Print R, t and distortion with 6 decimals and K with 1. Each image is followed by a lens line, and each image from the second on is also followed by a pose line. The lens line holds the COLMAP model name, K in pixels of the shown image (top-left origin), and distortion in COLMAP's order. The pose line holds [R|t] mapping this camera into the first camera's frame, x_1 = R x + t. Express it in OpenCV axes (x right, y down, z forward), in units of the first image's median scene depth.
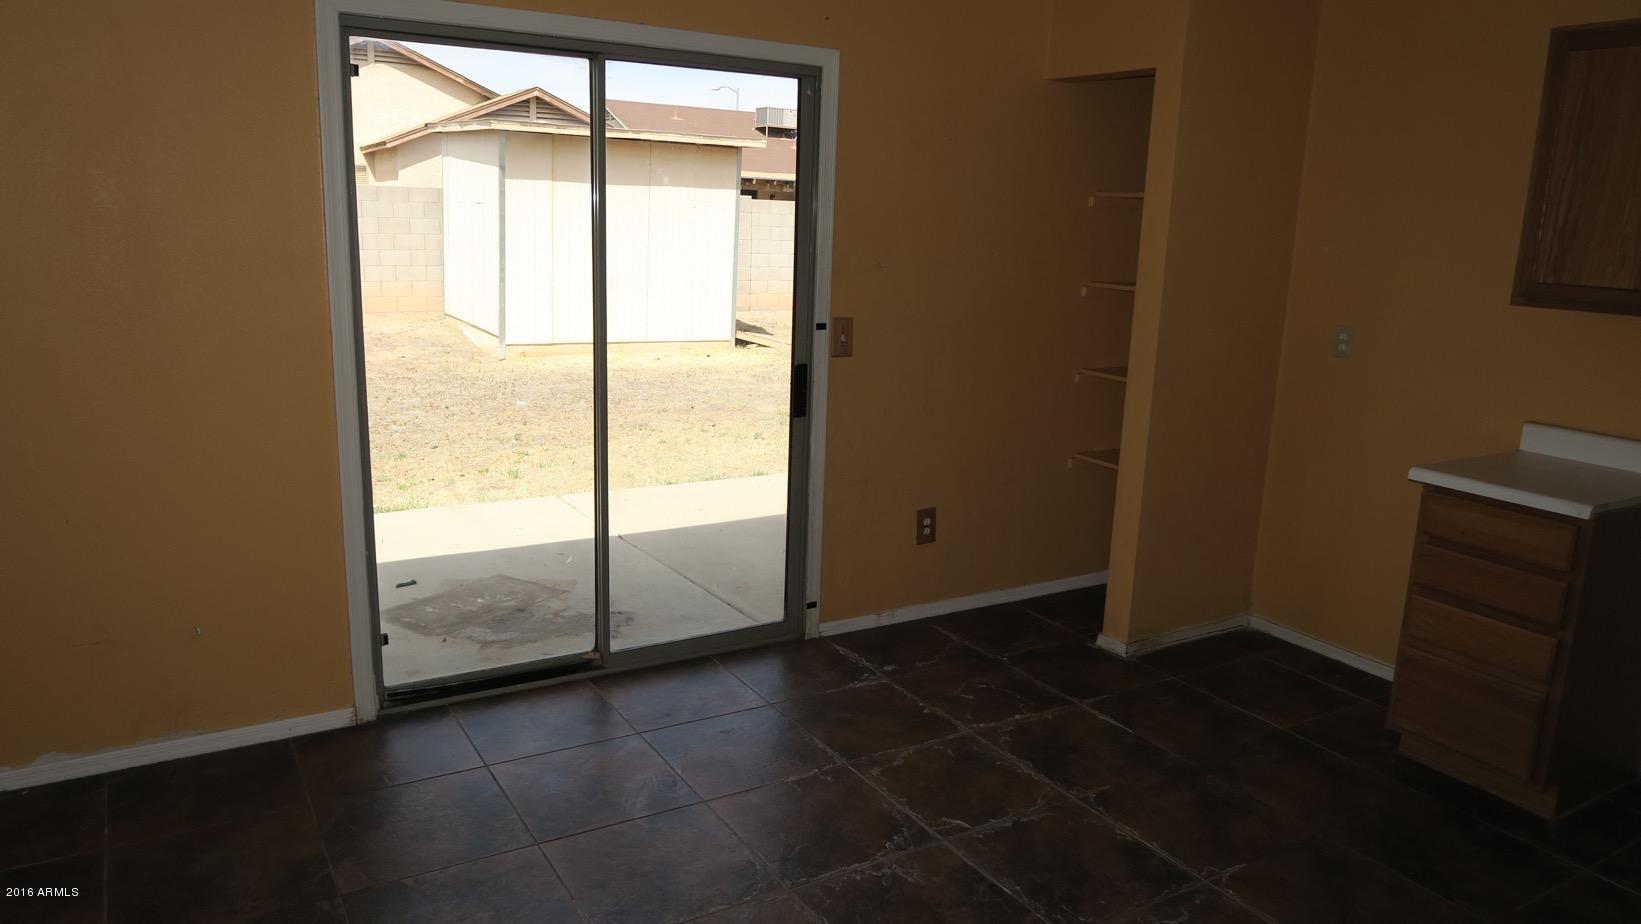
lens RADIAL K [[1136.1, 0, 827.0], [0, 1136.1, 461.7], [0, 0, 1]] dist [-0.035728, 0.031565]
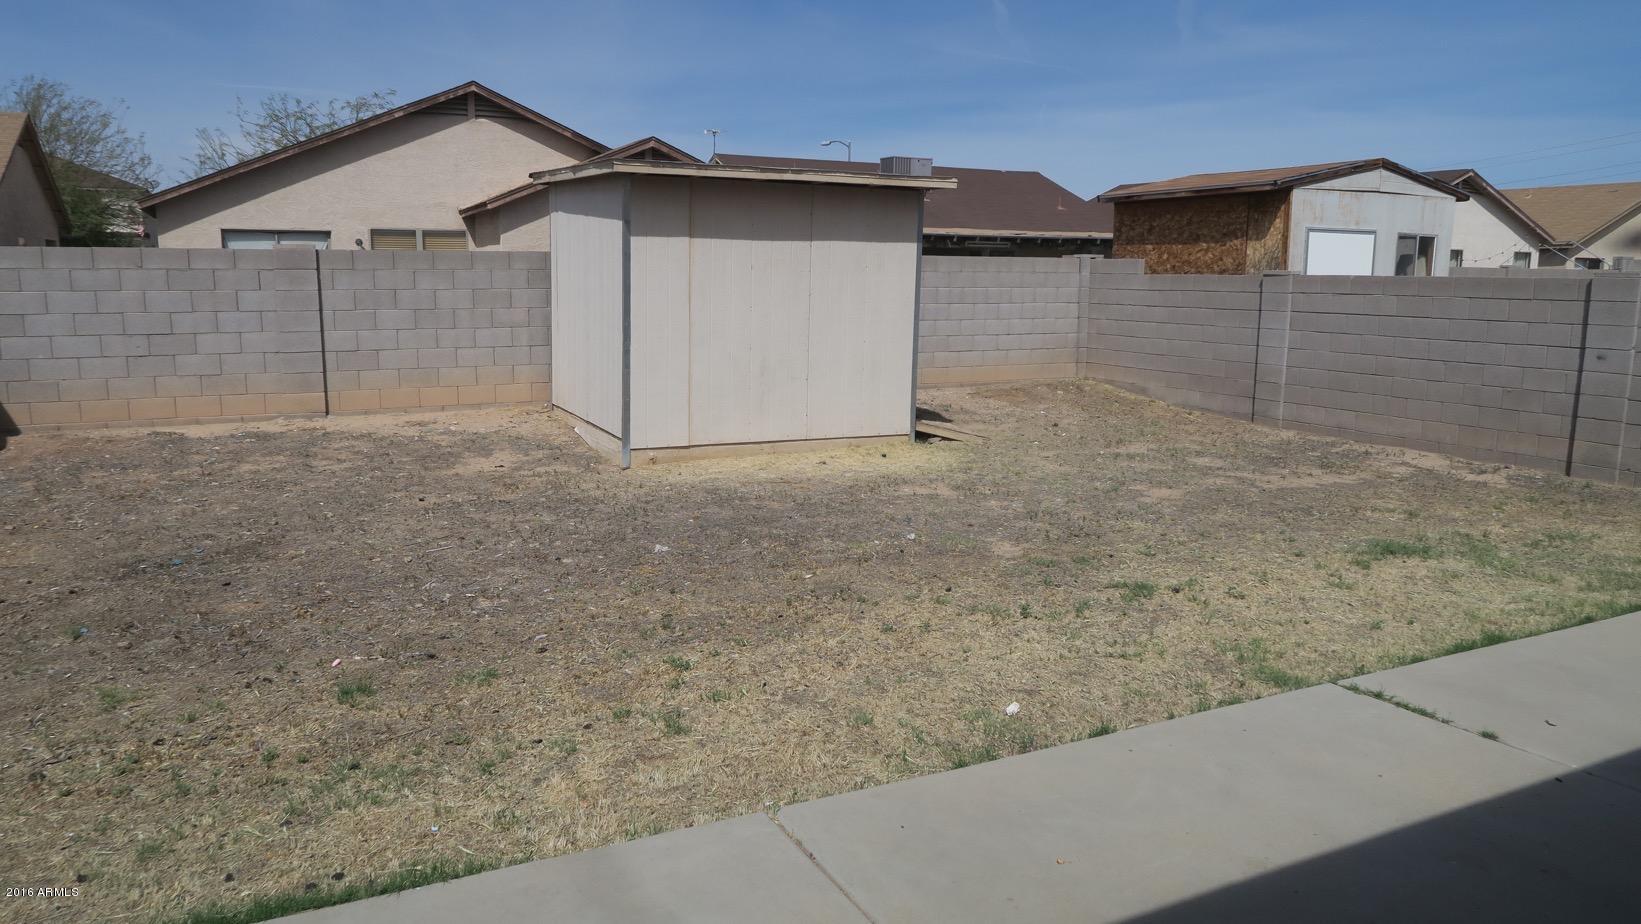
lens RADIAL K [[1136.1, 0, 827.0], [0, 1136.1, 461.7], [0, 0, 1]] dist [-0.035728, 0.031565]
pose [[0.996388, -0.012878, -0.083936, -0.118957], [0.008749, 0.998742, -0.049382, -0.077577], [0.084466, 0.048469, 0.995247, 0.337123]]
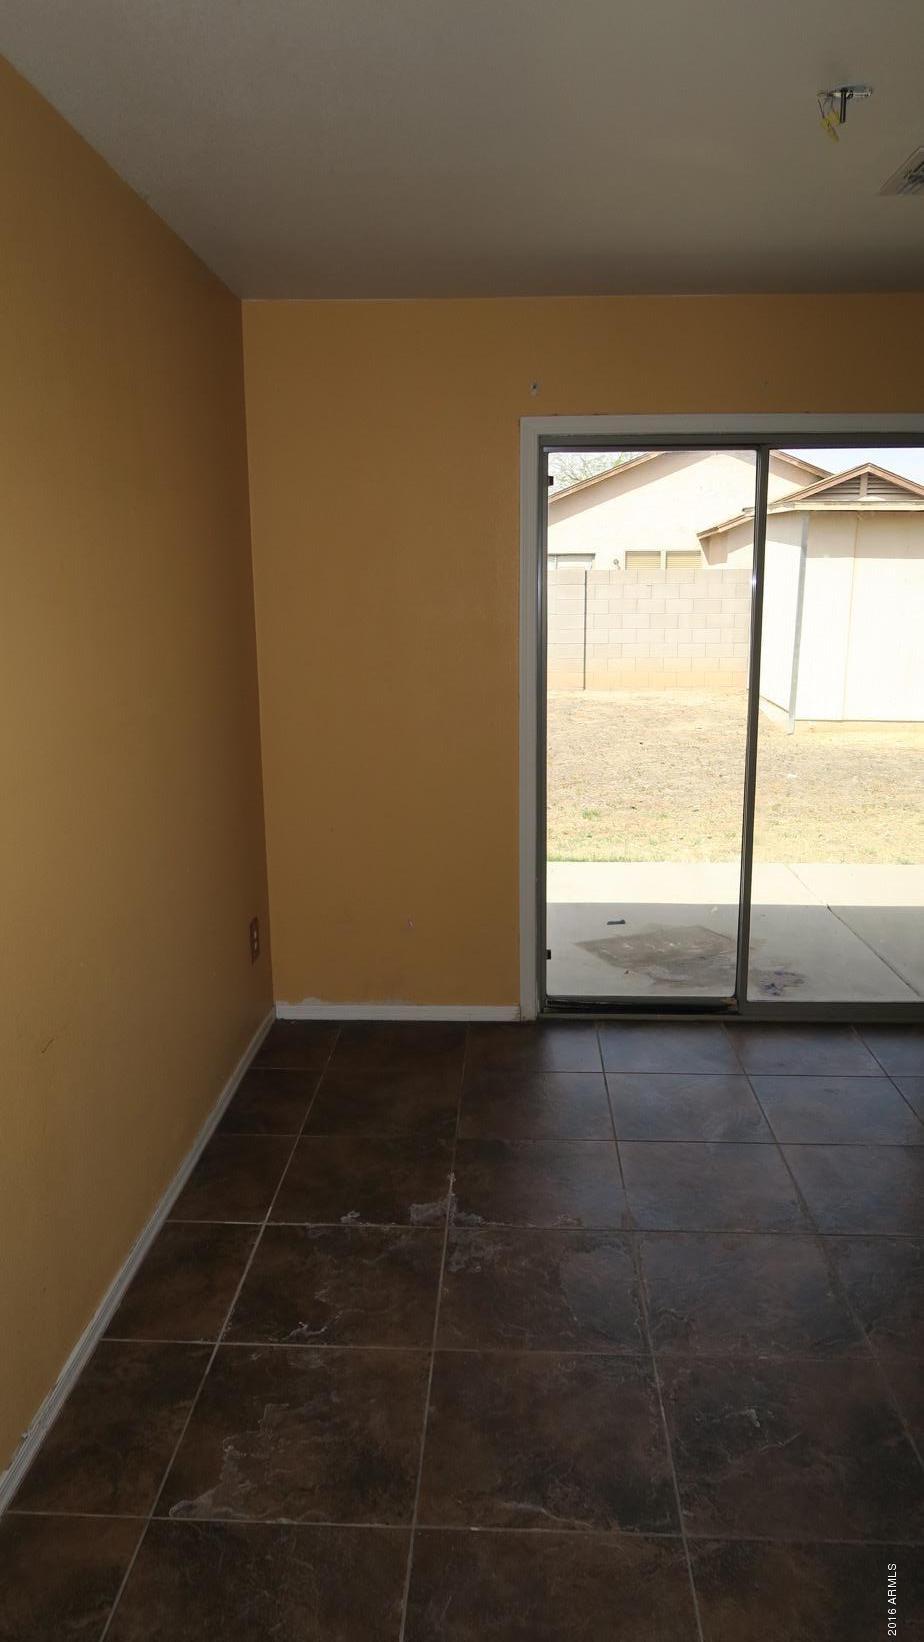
lens RADIAL K [[1136.8, 0, 462.0], [0, 1136.8, 821.0], [0, 0, 1]] dist [-0.035728, 0.031565]
pose [[0.824316, 0.078255, -0.560696, 0.069010], [-0.087337, 0.996122, 0.010626, 0.004519], [0.559353, 0.040210, 0.827954, -0.016520]]
